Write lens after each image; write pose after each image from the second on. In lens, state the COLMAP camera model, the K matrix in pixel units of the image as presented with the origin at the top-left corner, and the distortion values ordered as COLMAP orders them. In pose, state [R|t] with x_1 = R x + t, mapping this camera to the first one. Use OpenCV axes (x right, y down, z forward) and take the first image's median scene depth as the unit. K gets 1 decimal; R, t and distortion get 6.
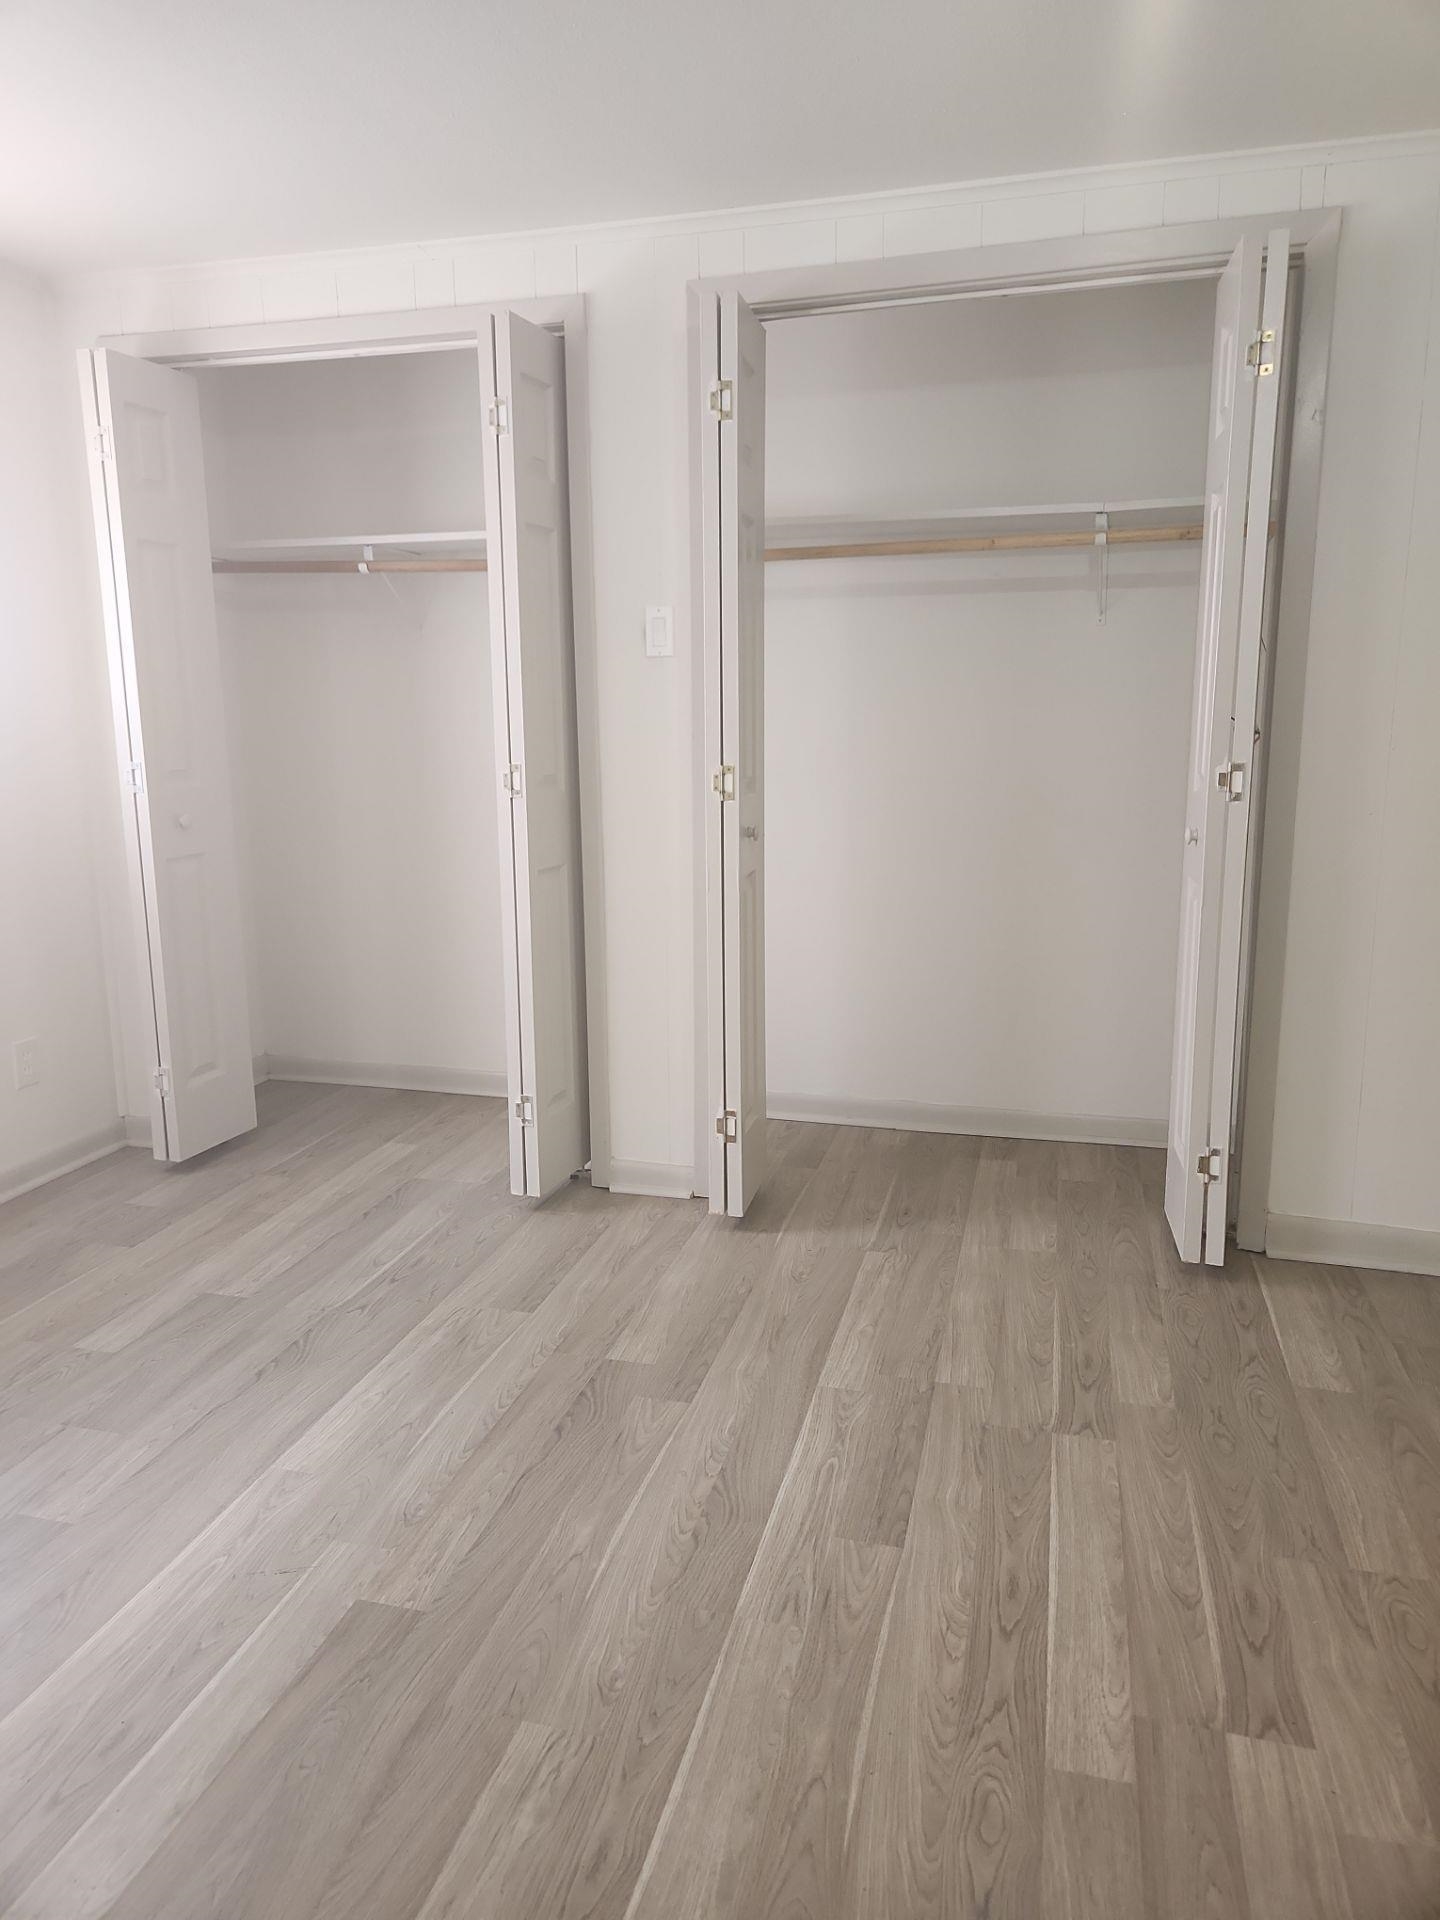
lens RADIAL K [[1289.8, 0, 718.4], [0, 1289.8, 951.3], [0, 0, 1]] dist [0.059754, -0.029769]
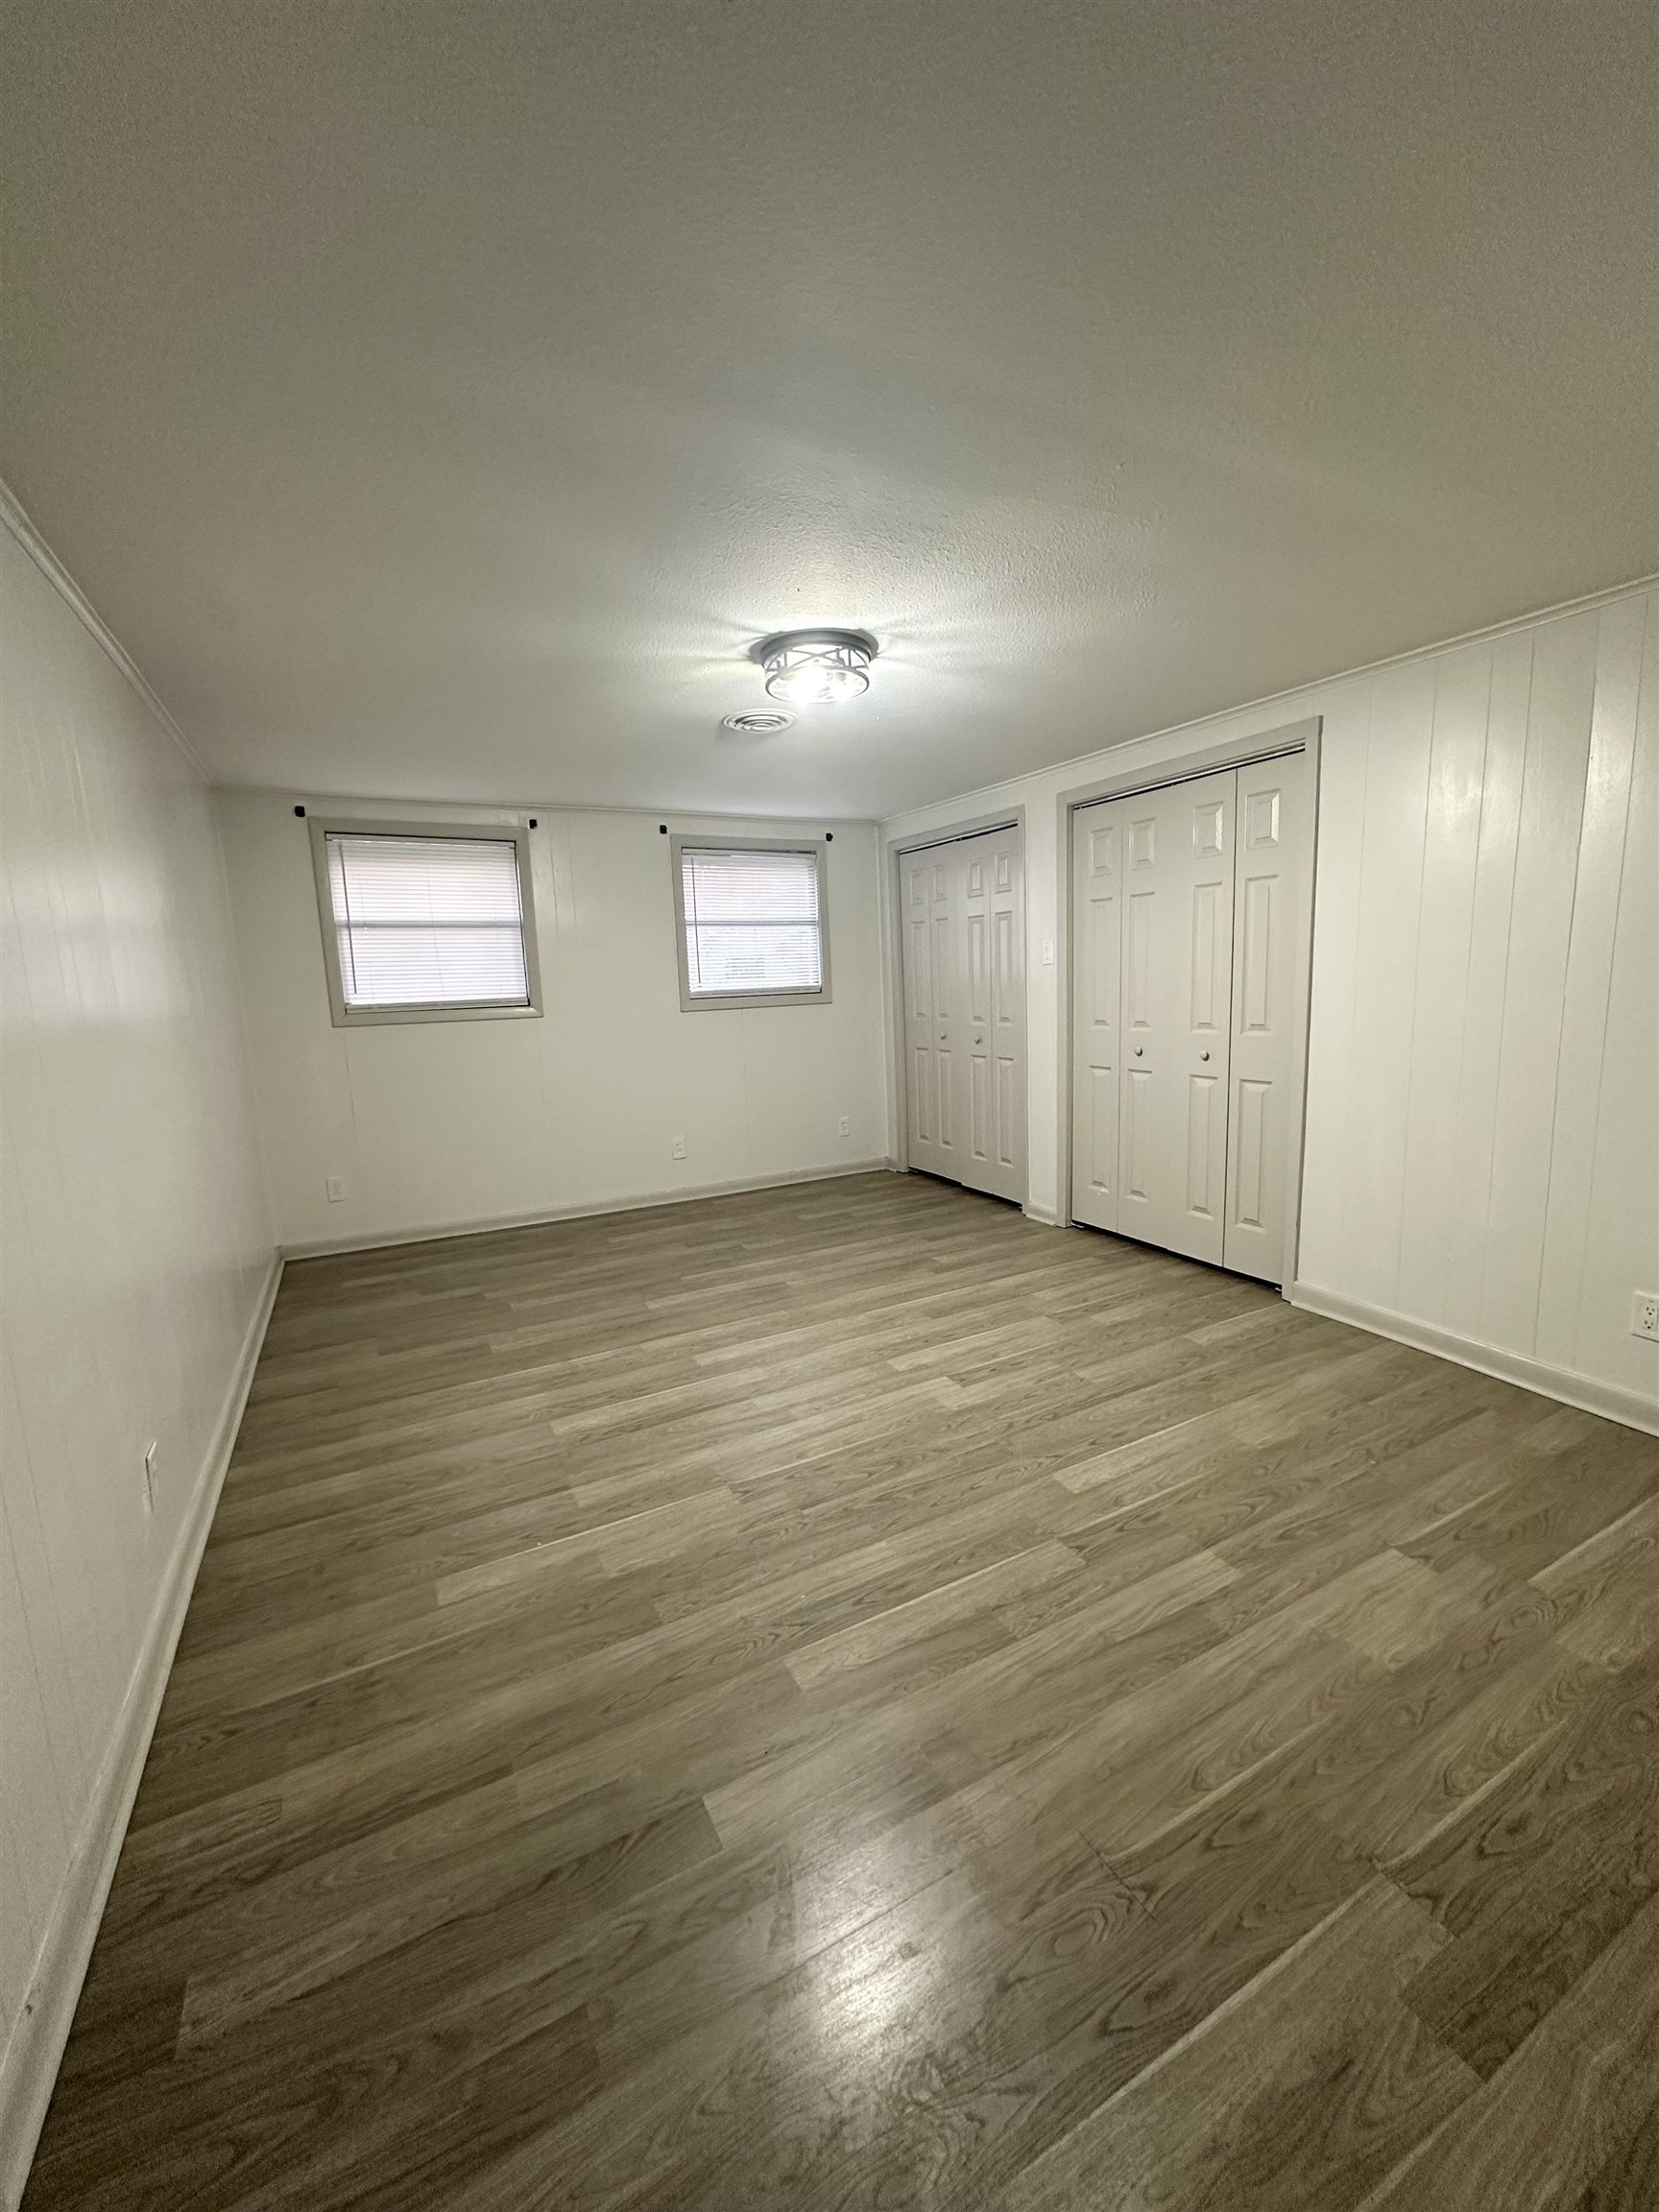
lens RADIAL K [[883.1, 0, 836.2], [0, 883.1, 1107.1], [0, 0, 1]] dist [-0.004077, 0.000472]
pose [[0.683828, 0.088411, -0.724267, 0.949153], [-0.110649, 0.993717, 0.016831, 0.025909], [0.721205, 0.068630, 0.689314, -0.283171]]
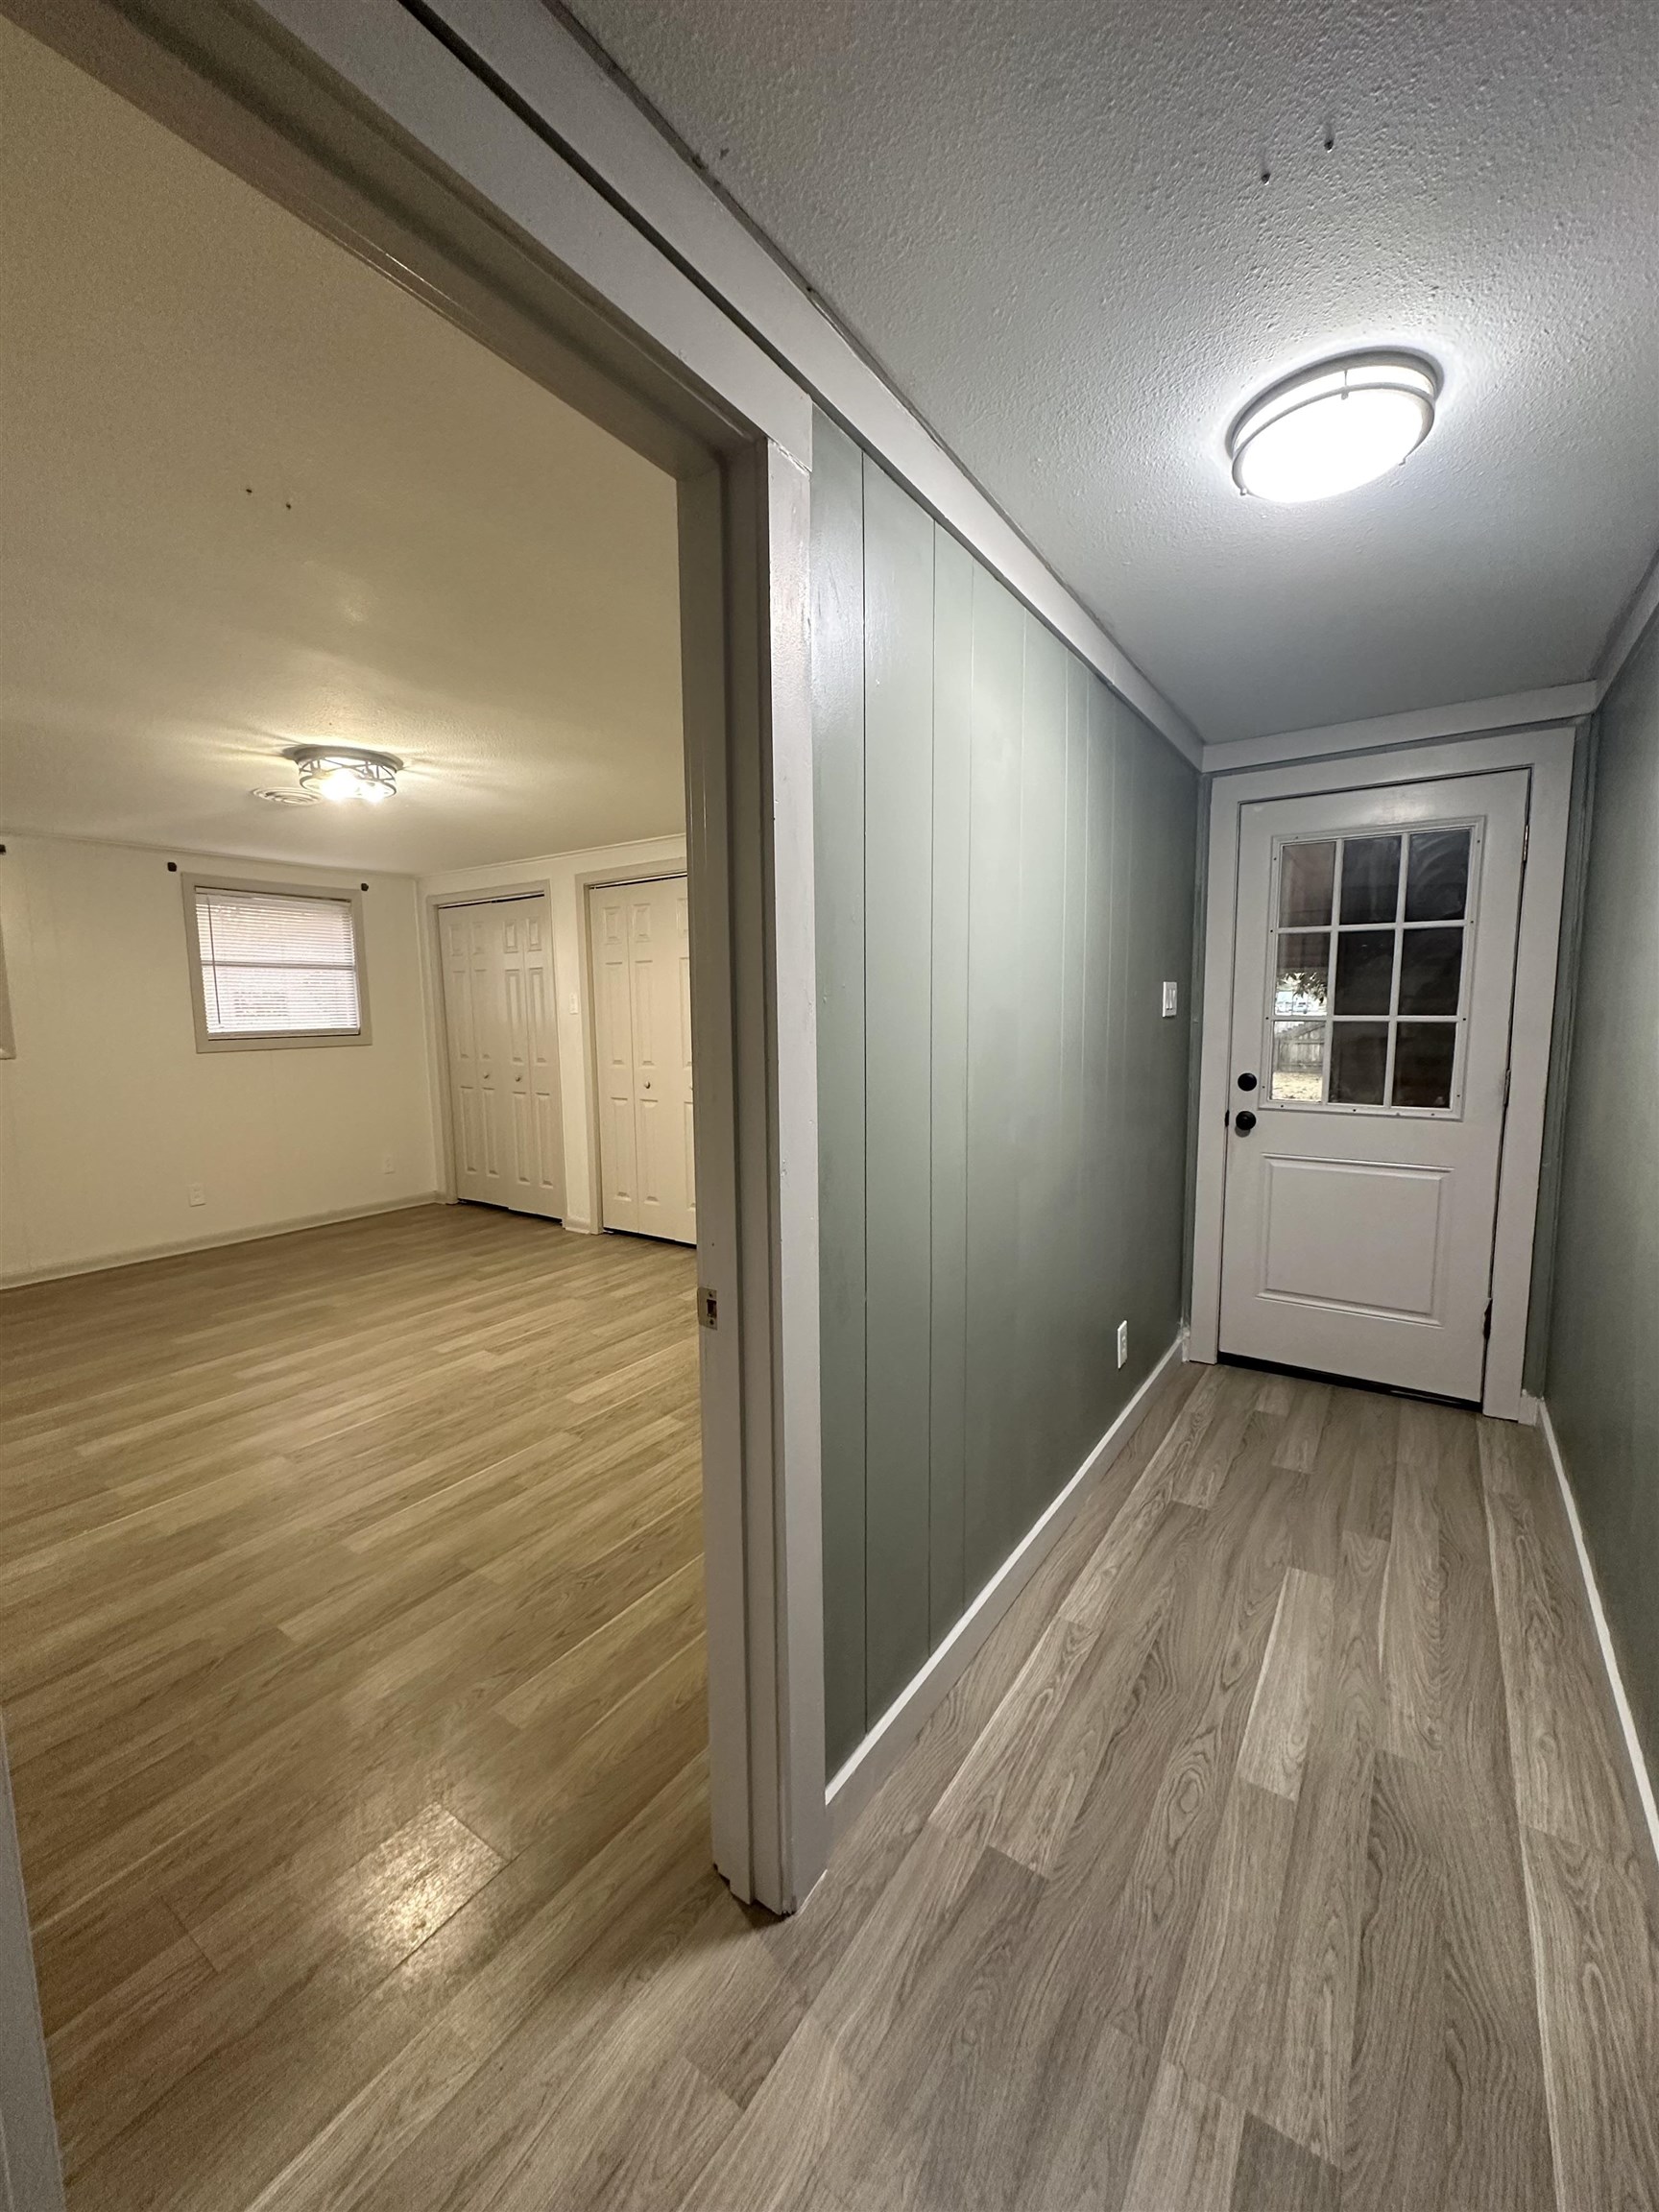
lens RADIAL K [[883.1, 0, 835.1], [0, 883.1, 1105.6], [0, 0, 1]] dist [-0.004077, 0.000472]
pose [[0.942028, 0.030084, -0.334183, 1.227131], [-0.057774, 0.995640, -0.073232, 0.061127], [0.330523, 0.088293, 0.939659, -0.530639]]
